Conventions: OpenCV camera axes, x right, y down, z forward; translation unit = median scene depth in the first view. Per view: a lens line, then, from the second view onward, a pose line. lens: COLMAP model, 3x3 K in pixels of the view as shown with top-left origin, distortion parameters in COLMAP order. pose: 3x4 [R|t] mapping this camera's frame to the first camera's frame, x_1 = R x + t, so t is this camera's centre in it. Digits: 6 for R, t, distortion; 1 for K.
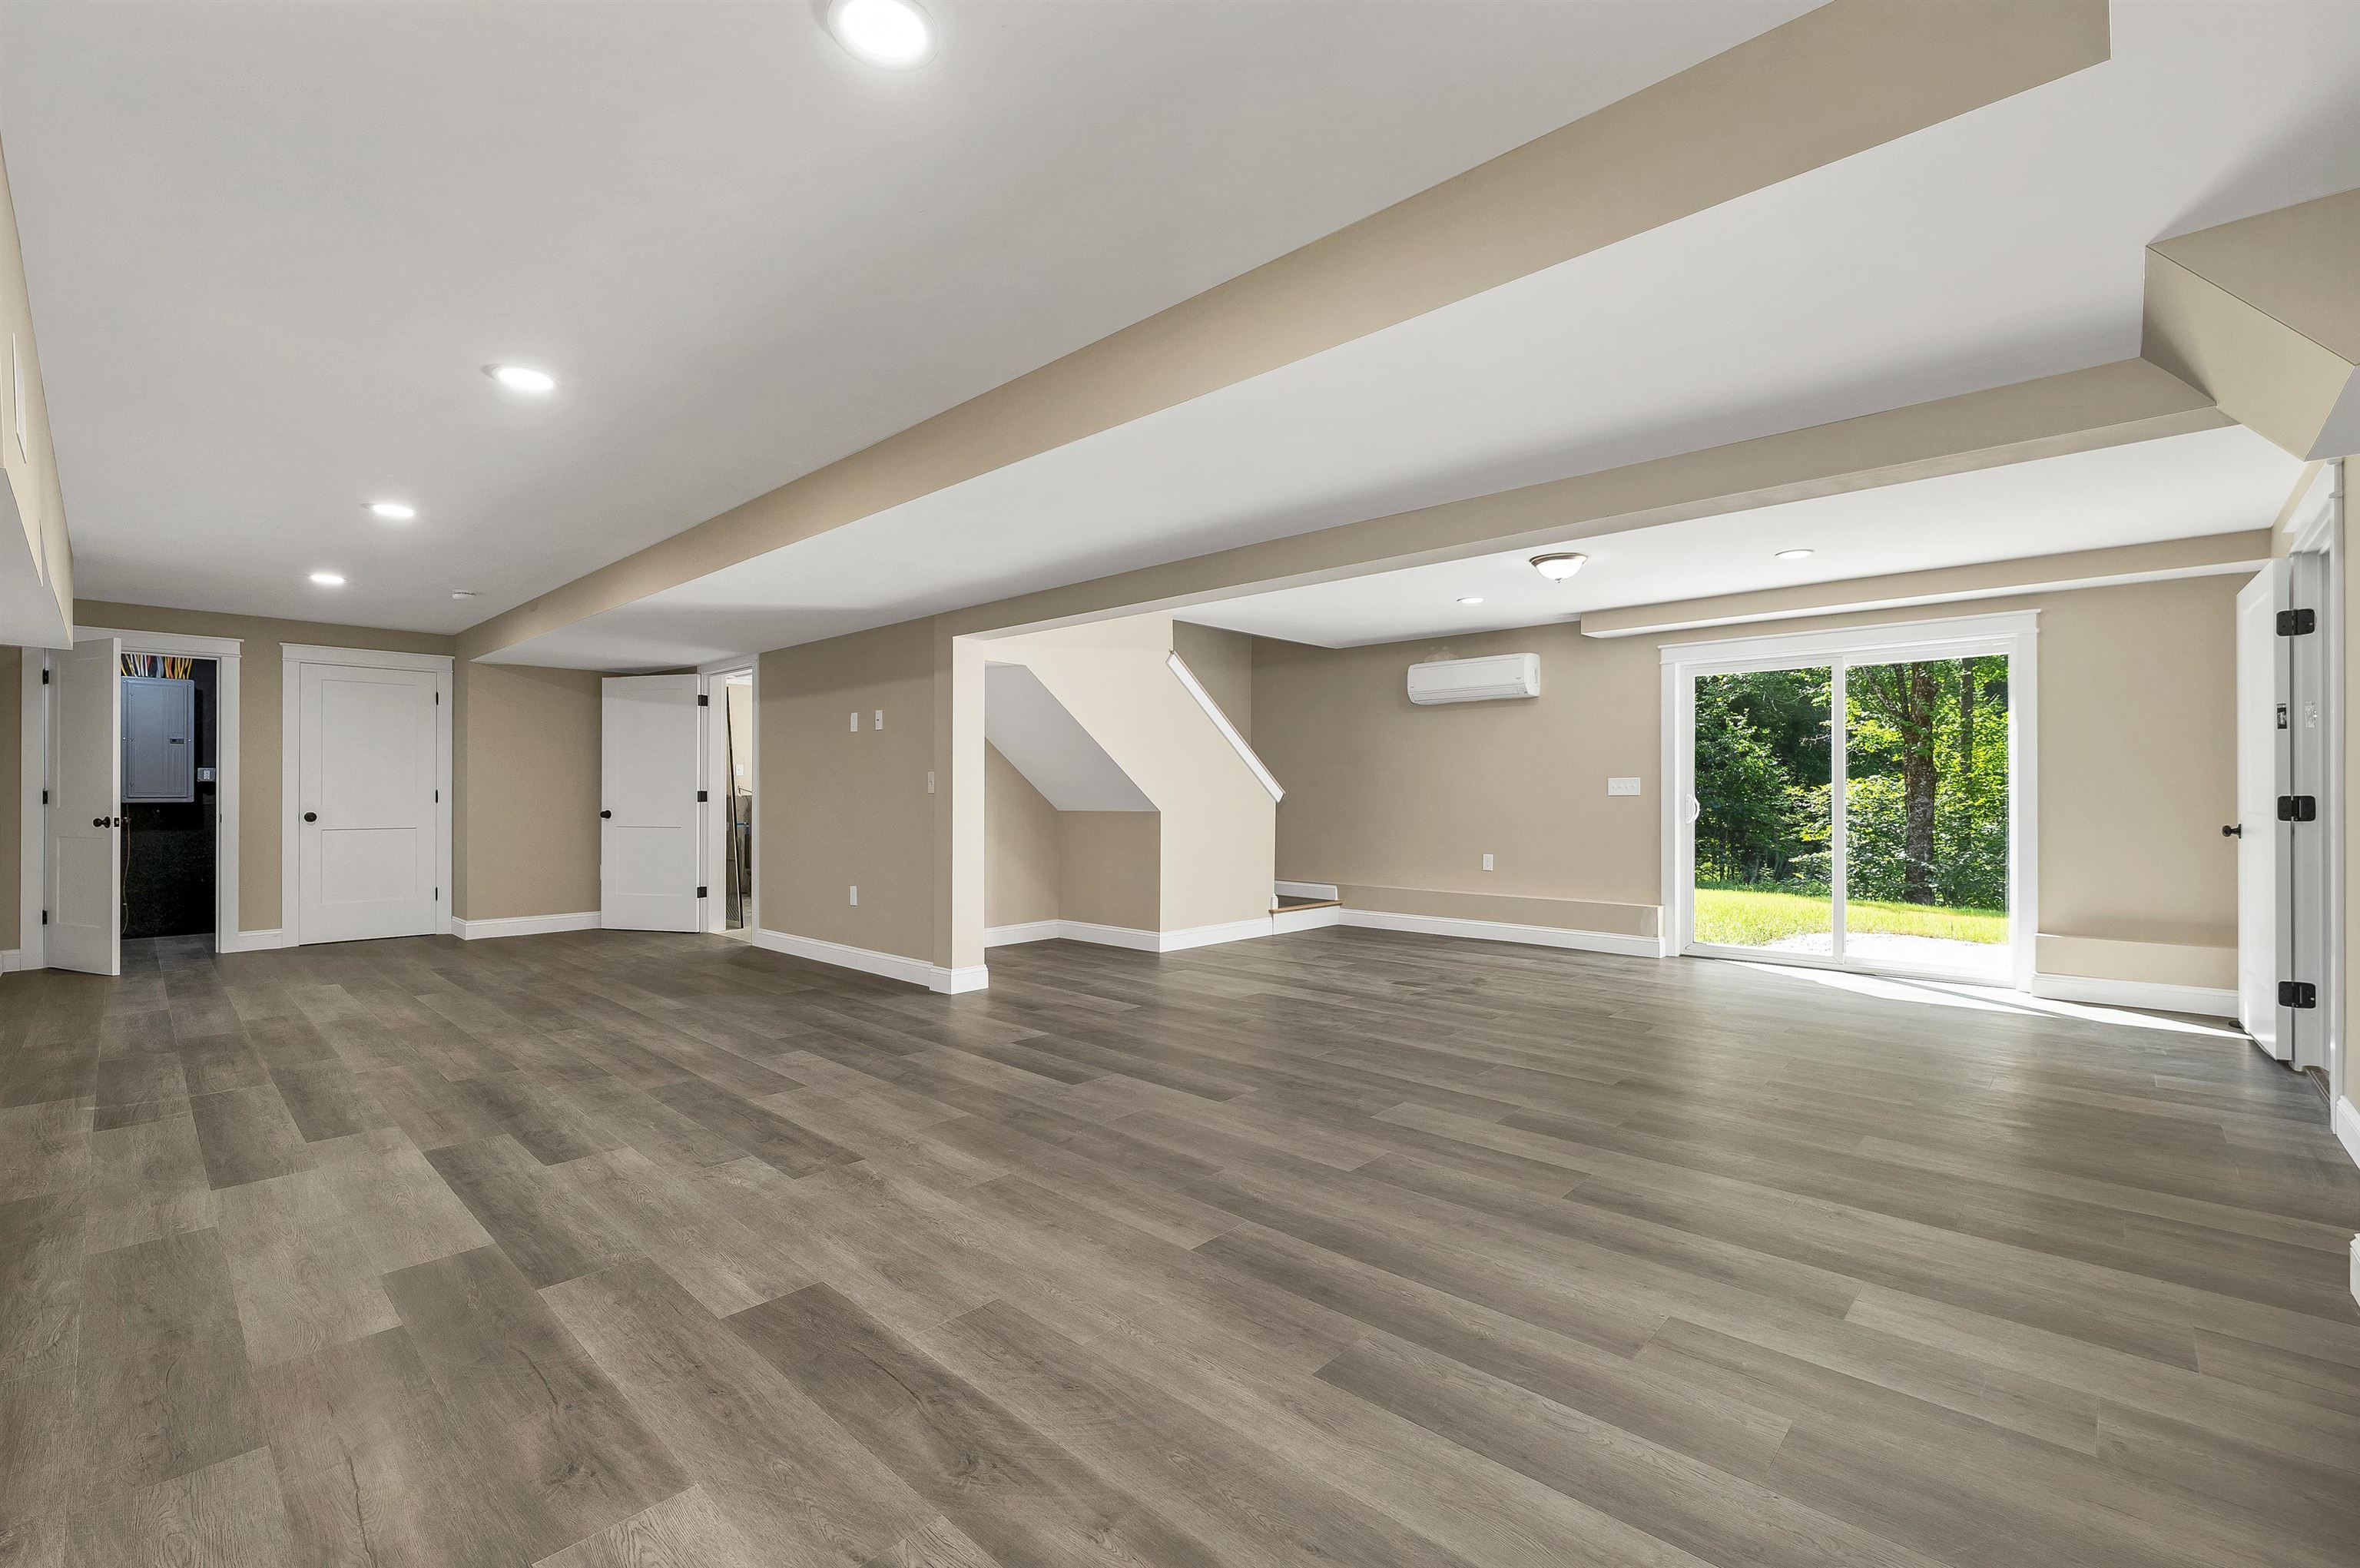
lens RADIAL K [[982.7, 0, 1182.3], [0, 982.7, 788.3], [0, 0, 1]] dist [0.000237, -0.000512]
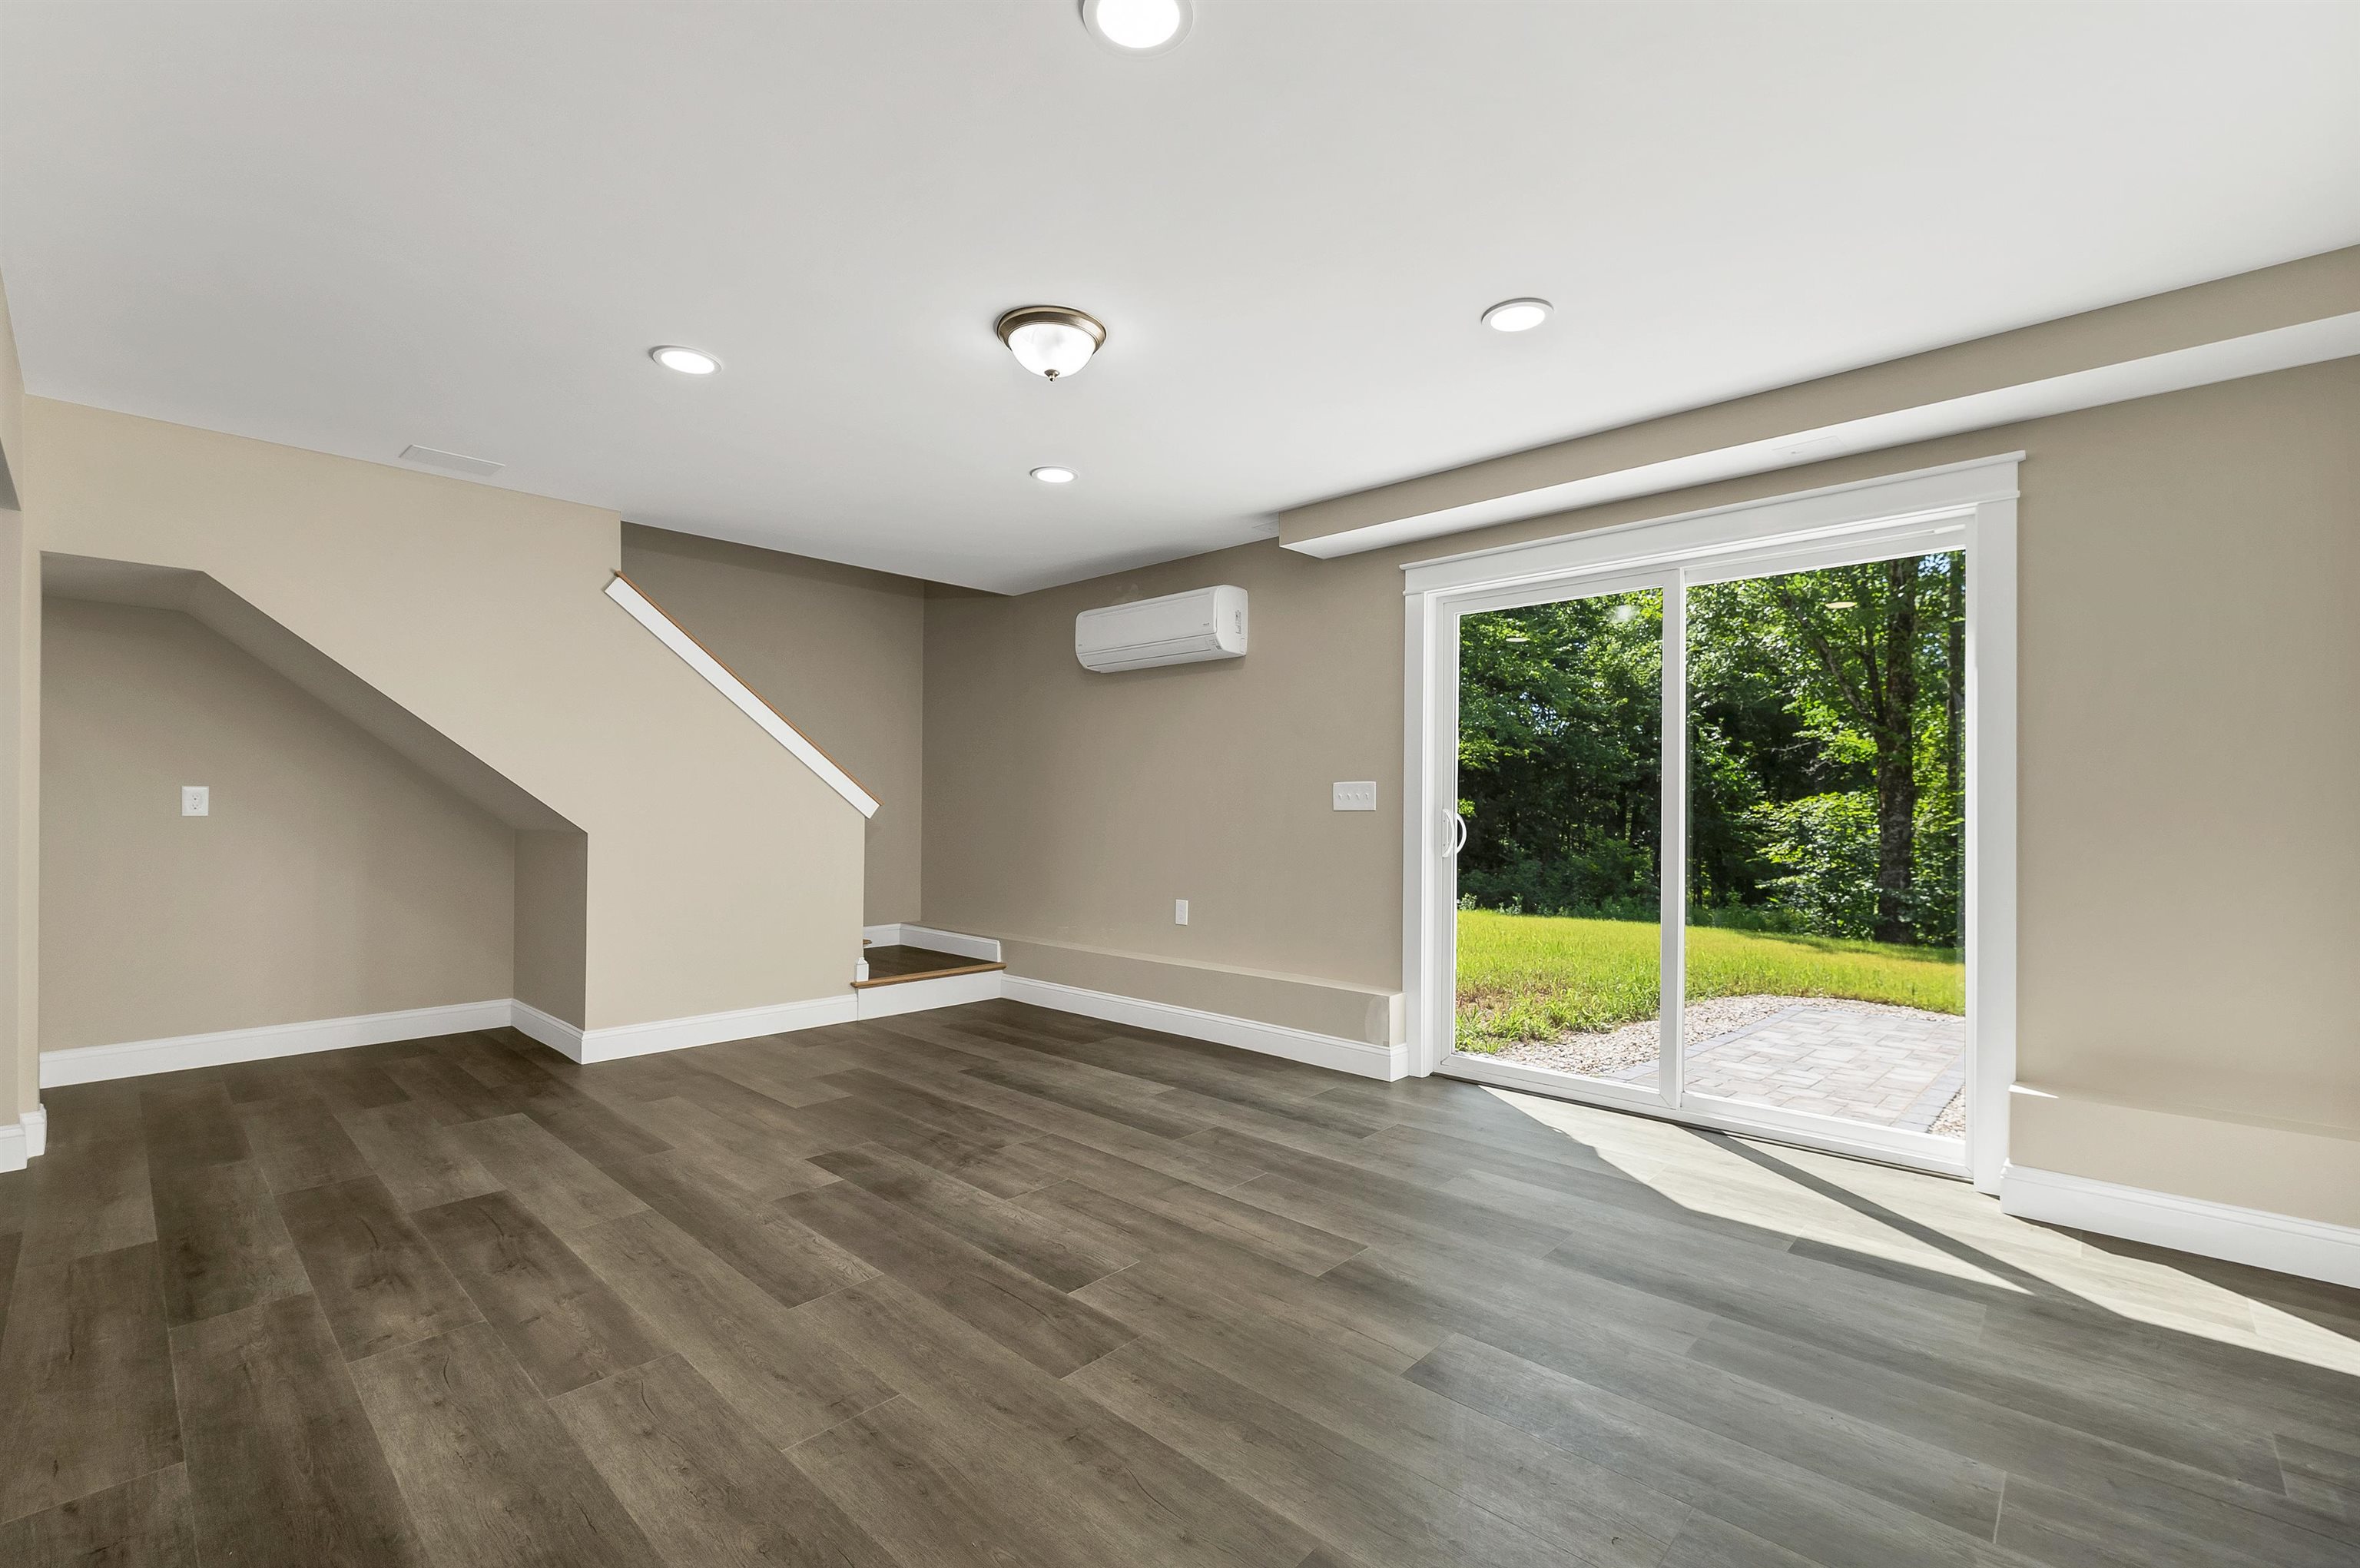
lens RADIAL K [[982.7, 0, 1177.4], [0, 982.7, 802.5], [0, 0, 1]] dist [0.000237, -0.000512]
pose [[0.999976, 0.006292, -0.002907, 0.306815], [-0.006289, 0.999979, 0.001207, 0.001553], [0.002914, -0.001189, 0.999995, 0.343183]]
